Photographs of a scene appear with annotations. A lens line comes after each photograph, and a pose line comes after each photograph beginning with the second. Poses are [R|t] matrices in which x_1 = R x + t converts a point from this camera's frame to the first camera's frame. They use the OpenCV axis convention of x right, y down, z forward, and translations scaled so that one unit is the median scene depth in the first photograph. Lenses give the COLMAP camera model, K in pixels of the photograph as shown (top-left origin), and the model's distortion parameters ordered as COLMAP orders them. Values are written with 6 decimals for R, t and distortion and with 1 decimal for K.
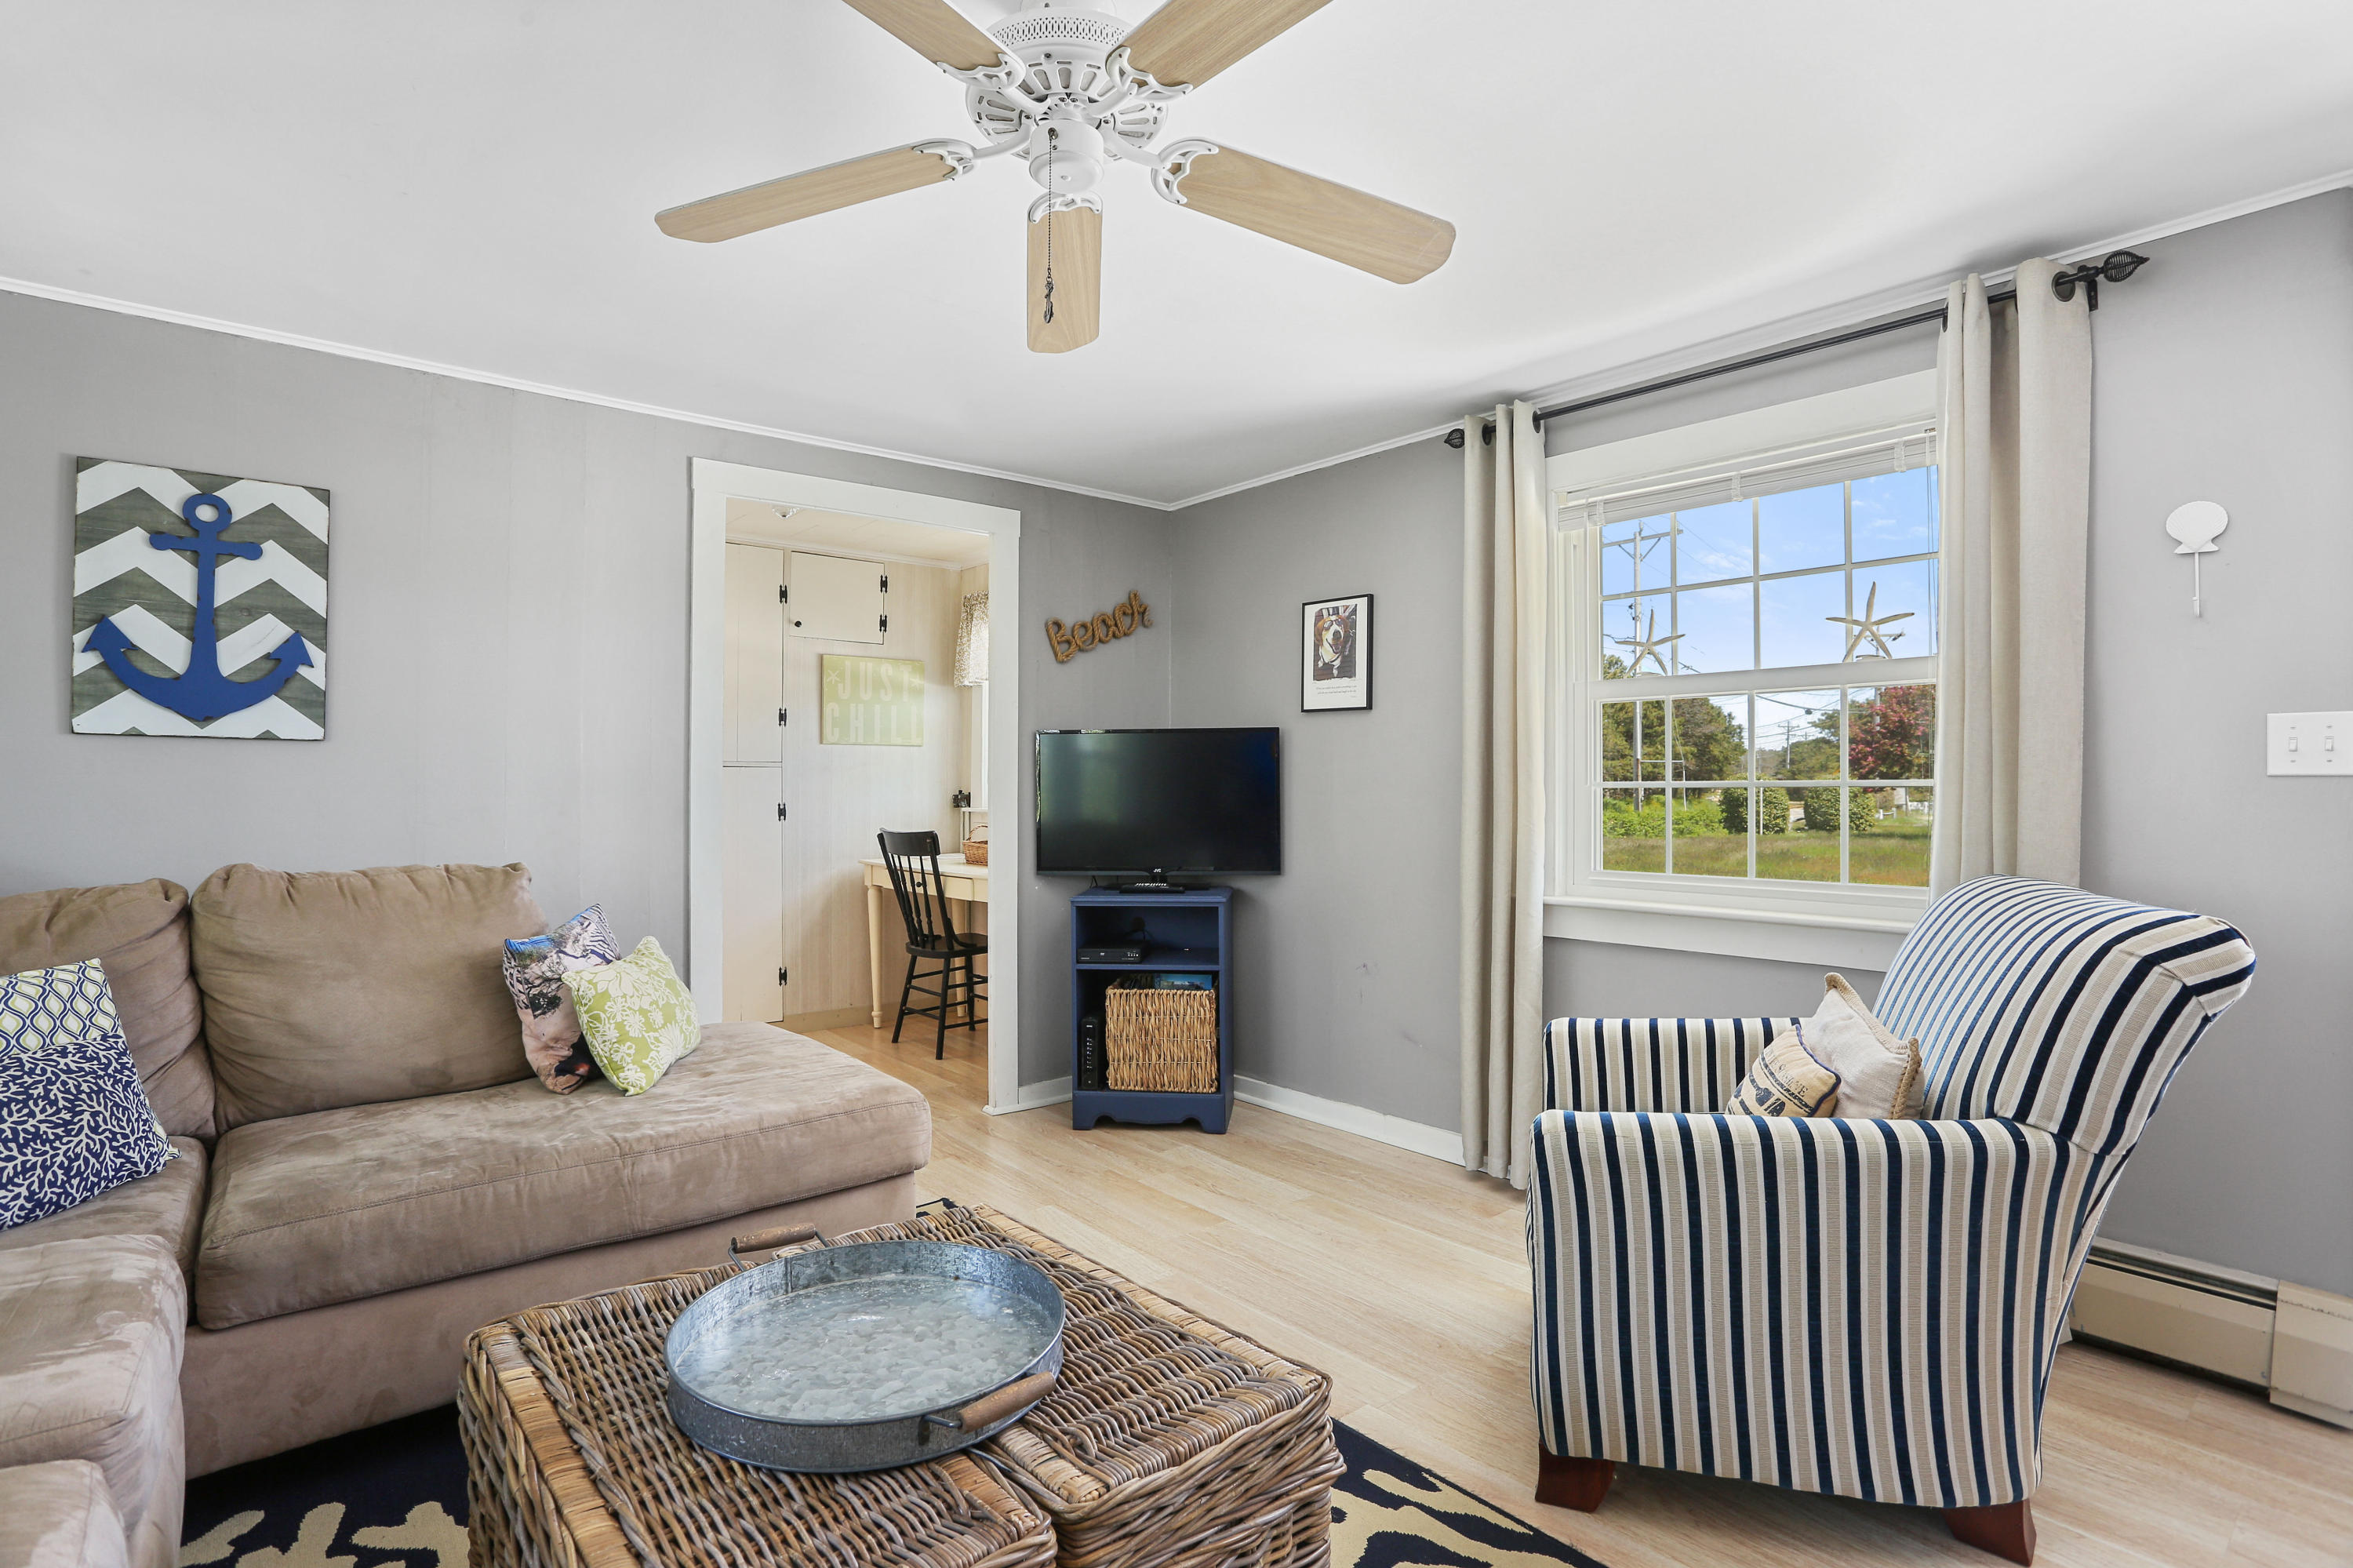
lens RADIAL K [[1182.8, 0, 1185.5], [0, 1182.8, 772.8], [0, 0, 1]] dist [-0.032412, 0.013293]
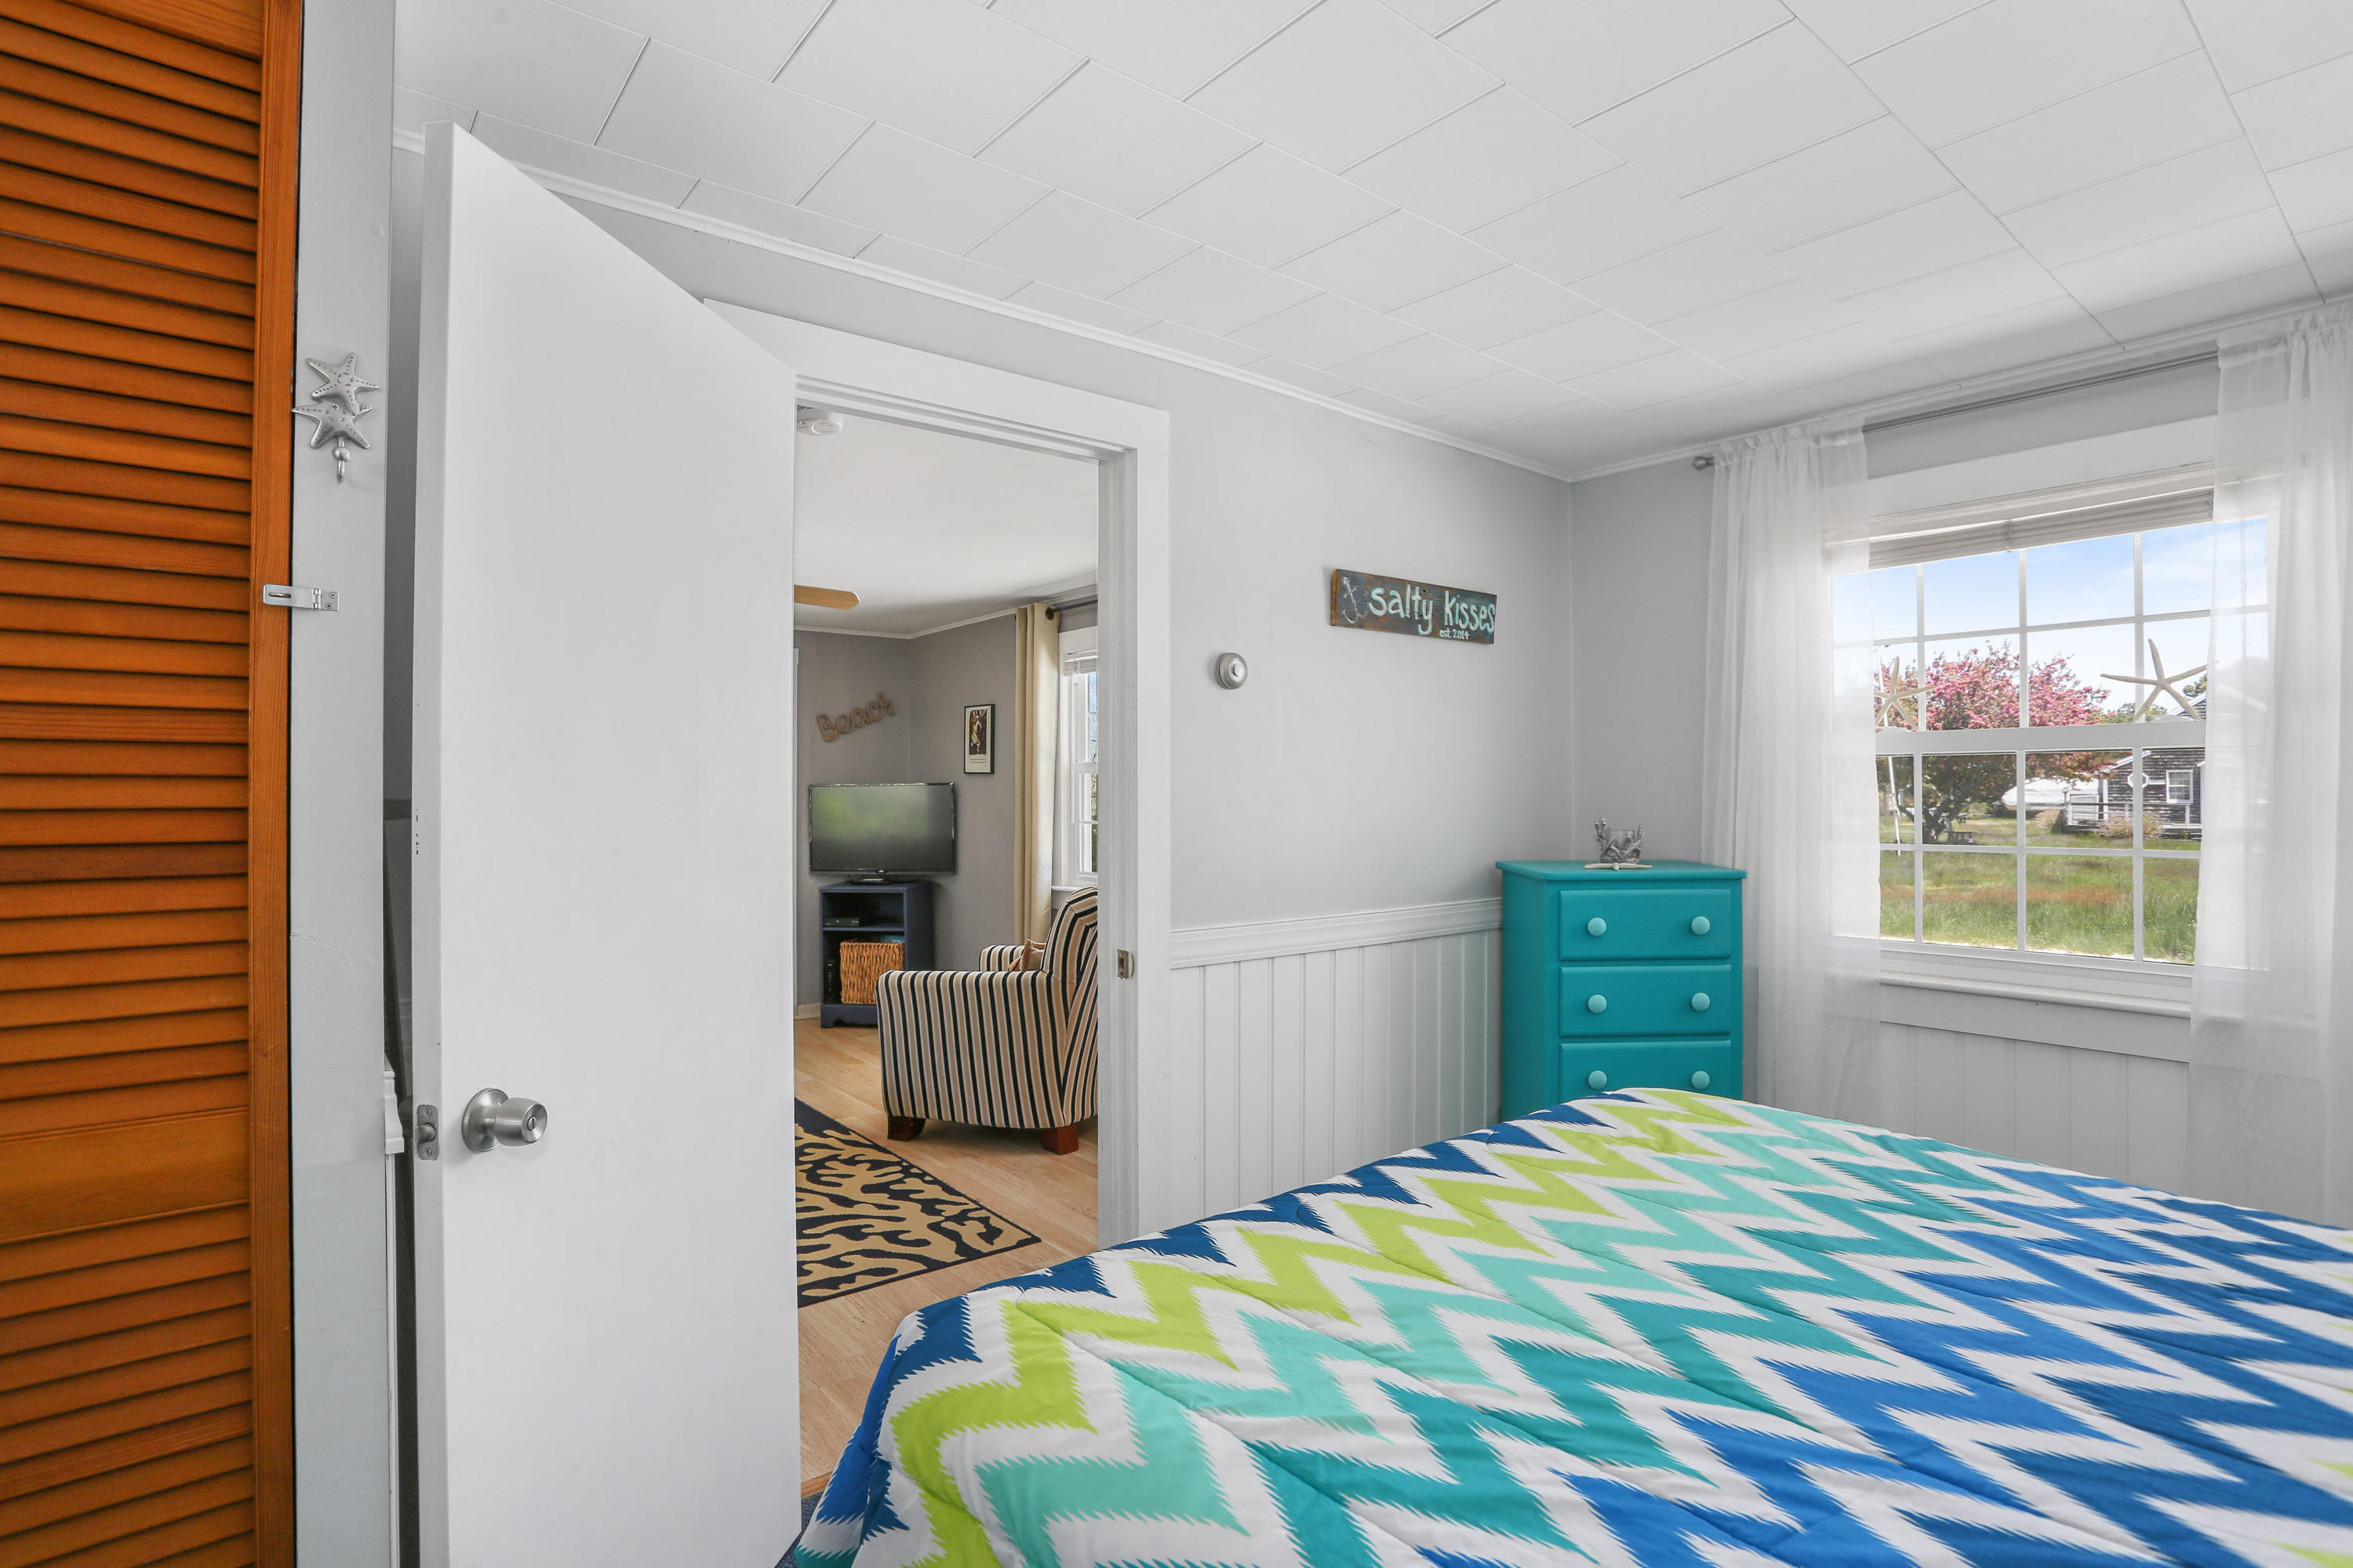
lens RADIAL K [[1182.8, 0, 1163.6], [0, 1182.8, 801.0], [0, 0, 1]] dist [-0.032412, 0.013293]
pose [[0.999273, 0.004253, -0.037893, 0.448134], [-0.003829, 0.999929, 0.011246, -0.034745], [0.037938, -0.011093, 0.999219, -0.626454]]
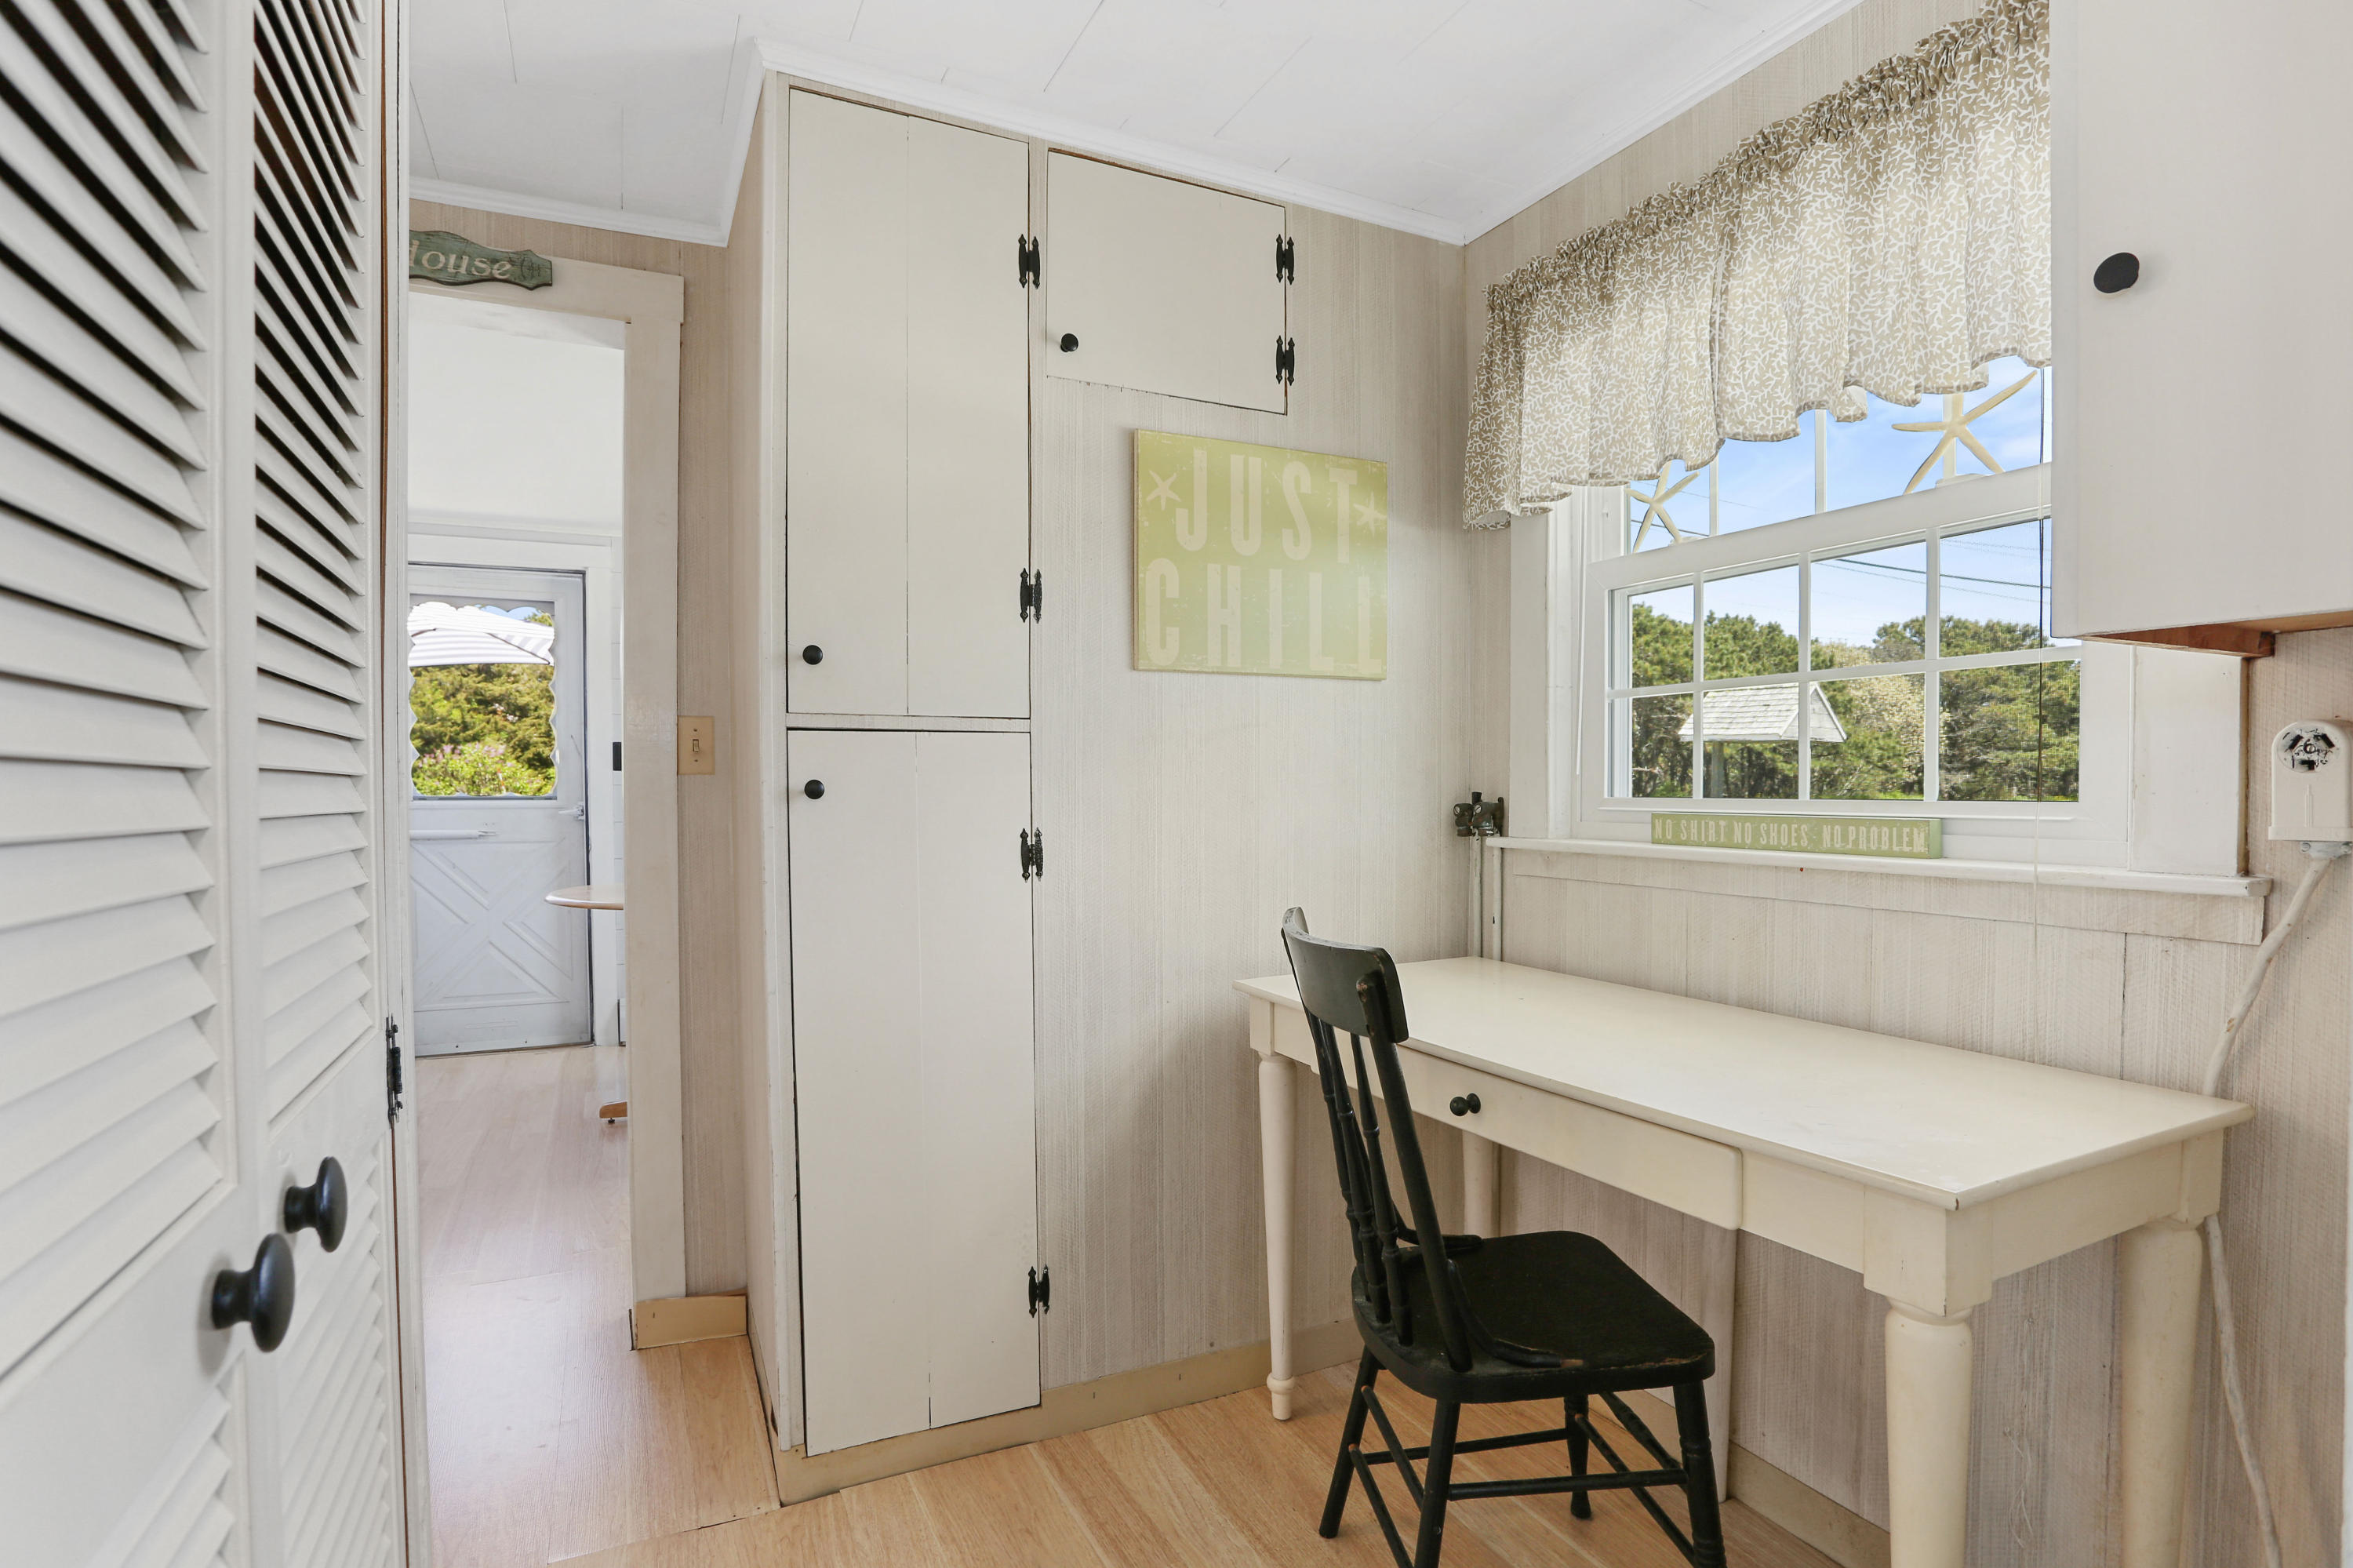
lens RADIAL K [[1182.8, 0, 1166.3], [0, 1182.8, 807.8], [0, 0, 1]] dist [-0.032412, 0.013293]
pose [[0.958406, 0.000305, -0.285409, -0.263215], [0.008469, 0.999529, 0.029510, 0.011244], [0.285284, -0.030700, 0.957951, 0.881741]]
